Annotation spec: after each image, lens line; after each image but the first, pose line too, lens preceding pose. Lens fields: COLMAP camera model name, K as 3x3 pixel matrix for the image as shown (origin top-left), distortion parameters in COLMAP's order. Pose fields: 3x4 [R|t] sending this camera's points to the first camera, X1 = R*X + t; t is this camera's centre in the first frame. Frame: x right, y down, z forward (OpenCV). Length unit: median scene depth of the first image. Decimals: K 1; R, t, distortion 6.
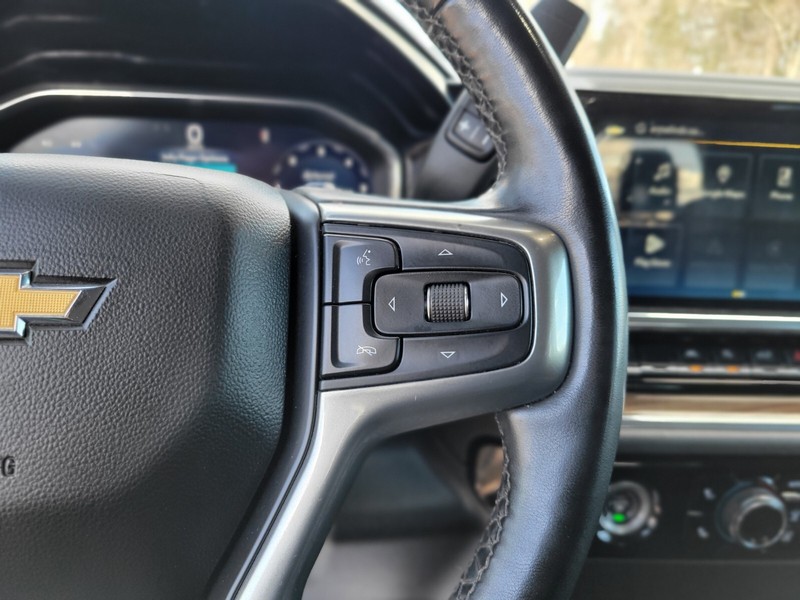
lens RADIAL K [[603.8, 0, 410.1], [0, 603.8, 302.1], [0, 0, 1]] dist [0.034380, -0.028270]
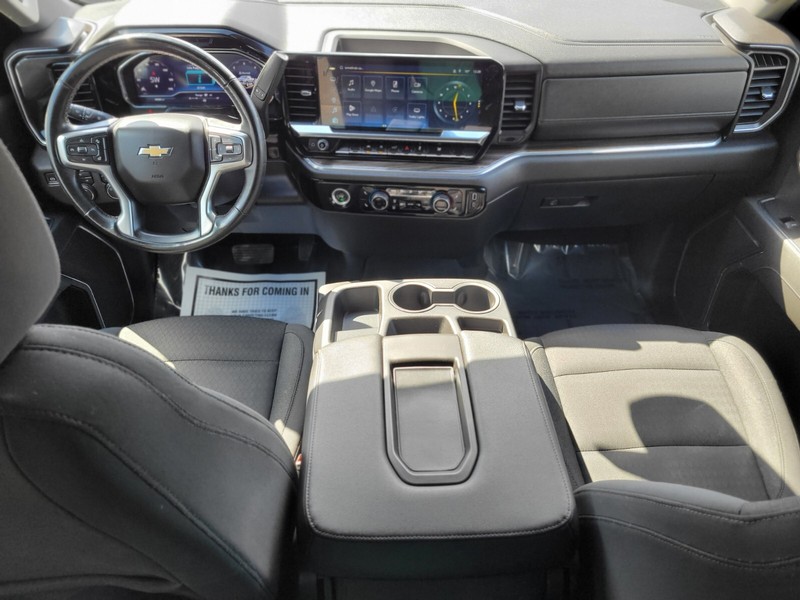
lens RADIAL K [[603.8, 0, 398.6], [0, 603.8, 300.6], [0, 0, 1]] dist [0.034380, -0.028270]
pose [[0.988511, 0.059943, -0.138752, 1.161140], [0.004125, 0.906957, 0.421204, -0.515411], [0.151091, -0.416937, 0.896290, -2.085147]]
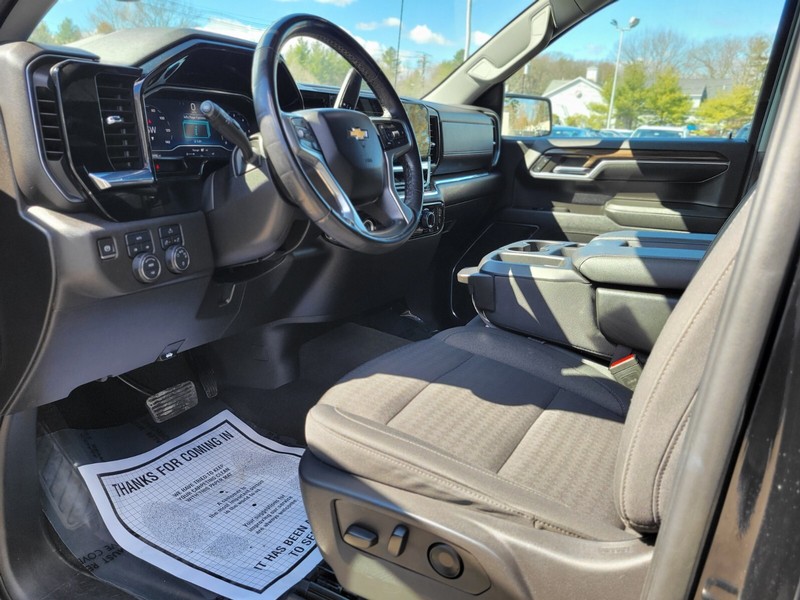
lens RADIAL K [[603.8, 0, 397.9], [0, 603.8, 303.7], [0, 0, 1]] dist [0.034380, -0.028270]
pose [[0.633080, -0.228770, 0.739510, -2.006950], [0.200099, 0.971226, 0.129152, 0.346292], [-0.747777, 0.066212, 0.660640, -1.188179]]
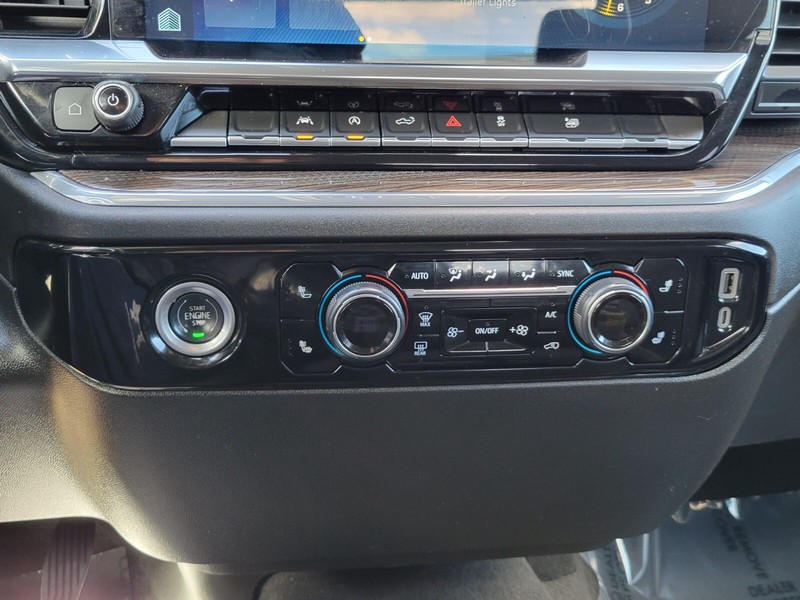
lens RADIAL K [[808.4, 0, 400.2], [0, 808.4, 298.6], [0, 0, 1]] dist [0.009849, 0.000000]
pose [[0.997843, -0.041415, 0.050927, 0.573377], [0.039289, 0.998342, 0.042067, 0.292727], [-0.052585, -0.039975, 0.997816, -0.006756]]
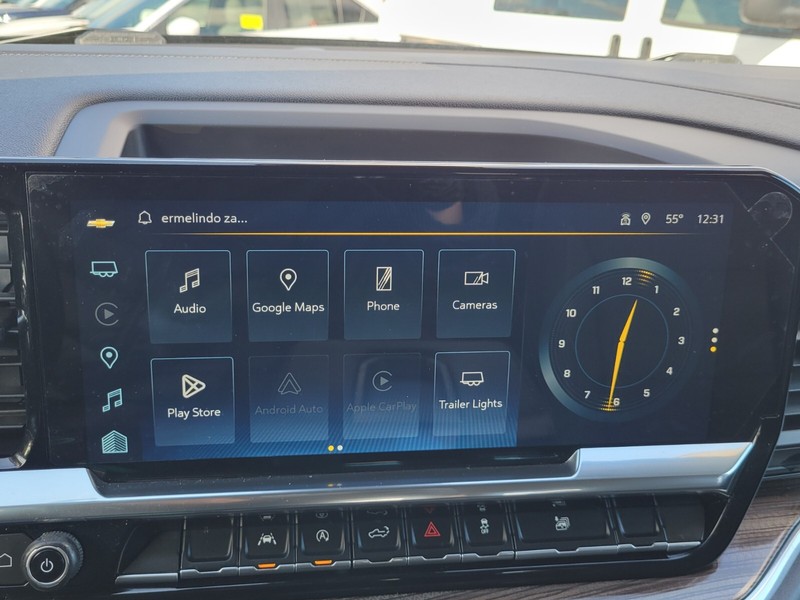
lens RADIAL K [[822.8, 0, 400.2], [0, 822.8, 292.4], [0, 0, 1]] dist [0.010275, 0.000000]
pose [[0.996461, -0.032504, 0.077520, 0.603831], [0.027660, 0.997645, 0.062762, -0.265278], [-0.079377, -0.060396, 0.995013, 0.110791]]
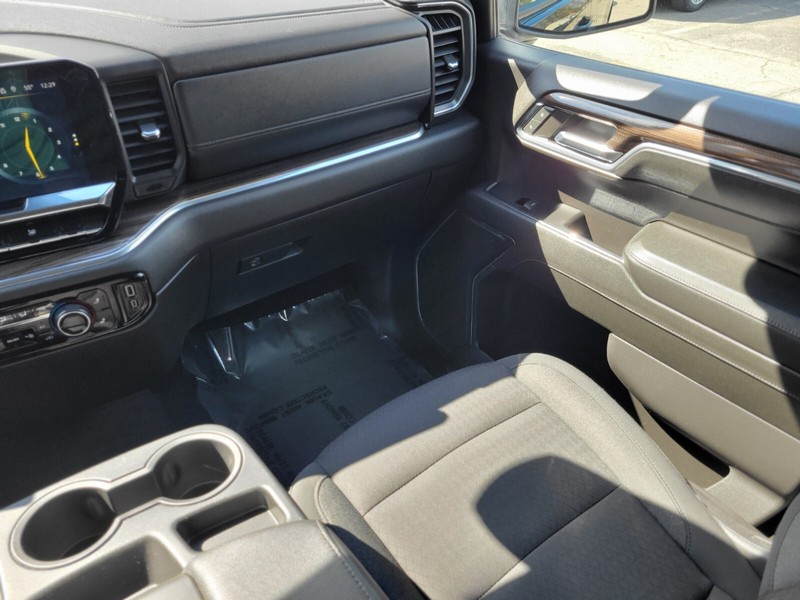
lens RADIAL K [[603.8, 0, 407.7], [0, 603.8, 306.2], [0, 0, 1]] dist [0.034380, -0.028270]
pose [[0.893021, -0.290660, 0.343556, 1.191750], [0.151838, 0.913276, 0.377984, -0.209218], [-0.423626, -0.285382, 0.859708, -0.949614]]
